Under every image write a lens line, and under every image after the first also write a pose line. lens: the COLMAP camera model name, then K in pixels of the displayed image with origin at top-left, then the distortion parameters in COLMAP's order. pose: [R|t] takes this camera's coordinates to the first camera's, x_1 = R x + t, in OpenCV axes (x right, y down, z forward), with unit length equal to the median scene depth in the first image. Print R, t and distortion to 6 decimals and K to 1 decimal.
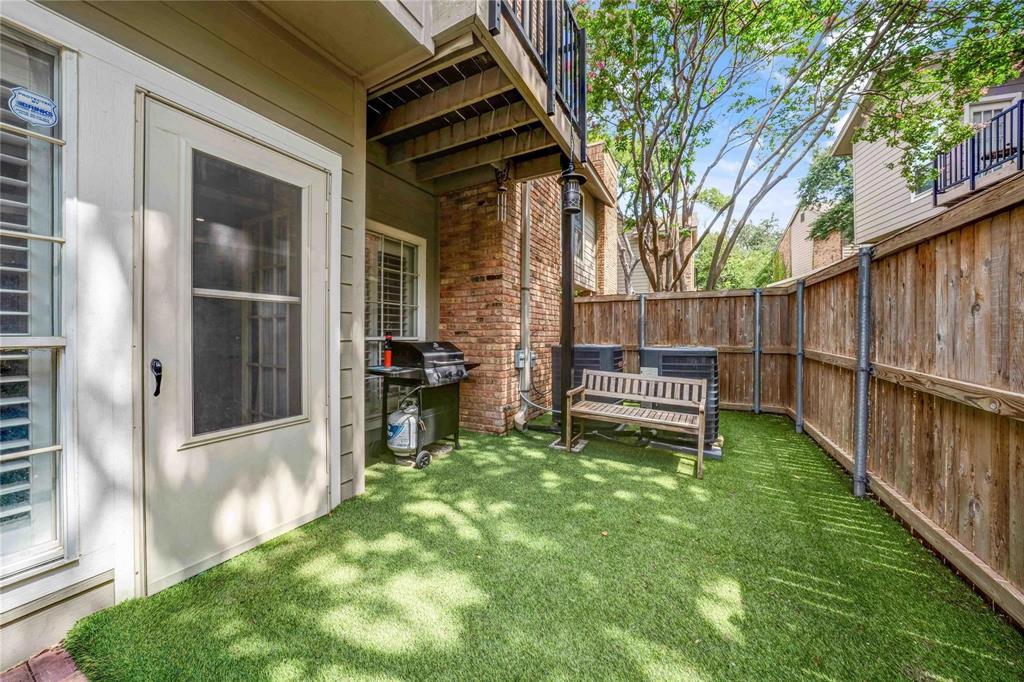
lens RADIAL K [[369.9, 0, 512.9], [0, 369.9, 328.6], [0, 0, 1]] dist [-0.015818, 0.000130]
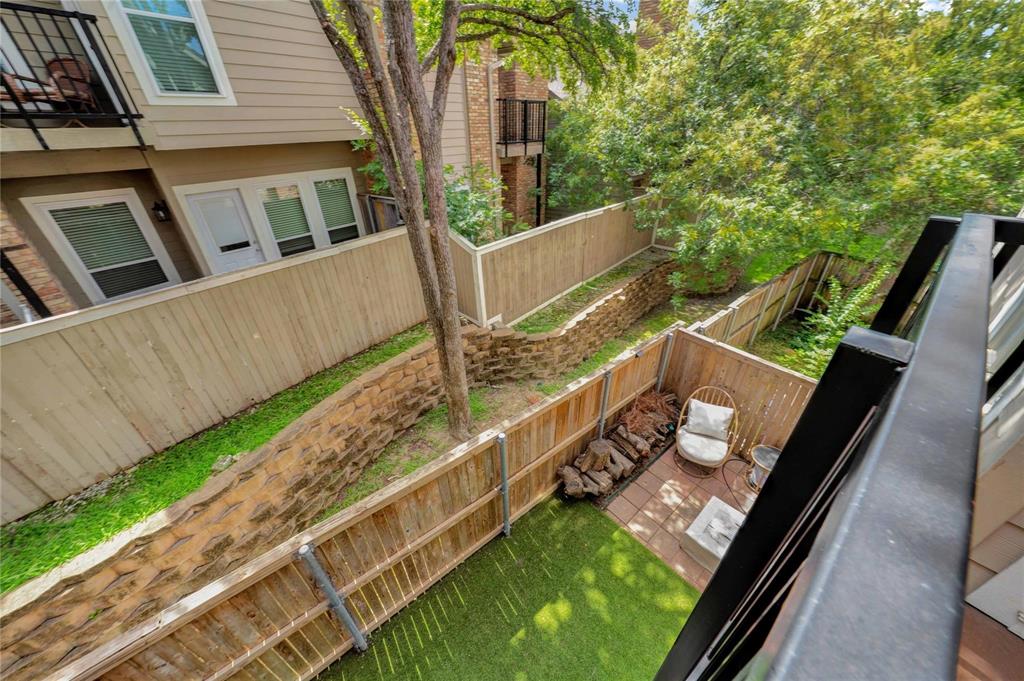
lens RADIAL K [[351.3, 0, 511.6], [0, 351.3, 336.4], [0, 0, 1]] dist [-0.000591, -0.000030]
pose [[-0.937195, -0.167793, 0.305797, 0.446108], [0.017719, 0.852661, 0.522164, -2.029040], [-0.348357, 0.494787, -0.796136, 2.047463]]
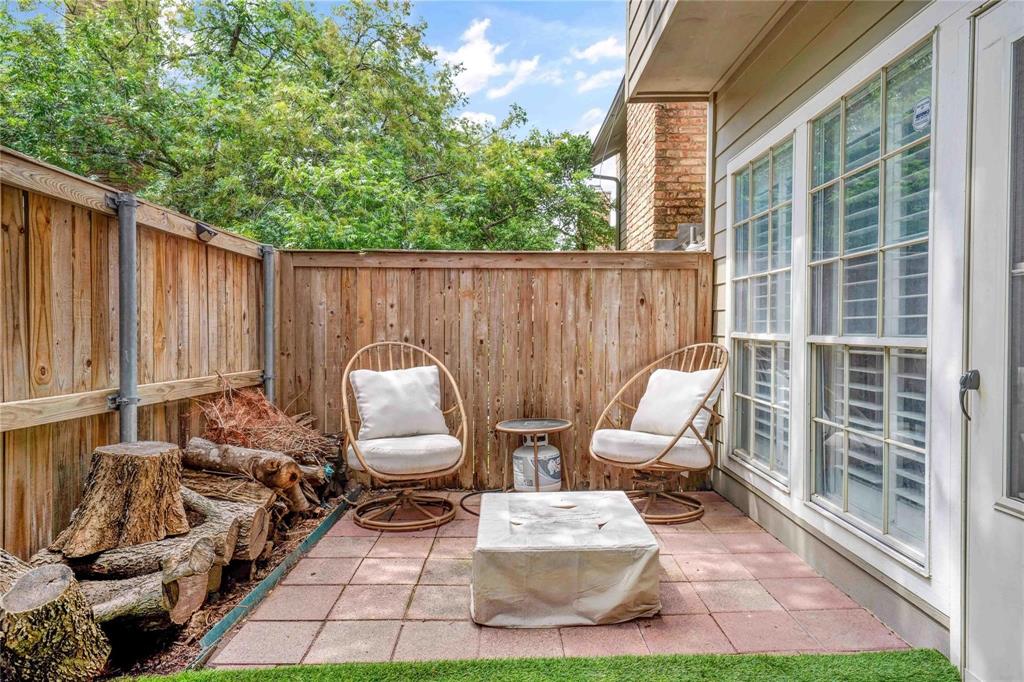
lens RADIAL K [[630.8, 0, 510.1], [0, 630.8, 333.2], [0, 0, 1]] dist [0.024834, 0.002227]
pose [[-0.866206, -0.002127, -0.499682, 0.486013], [-0.011975, 0.999792, 0.016502, -0.004618], [0.499543, 0.020278, -0.866052, 1.633703]]
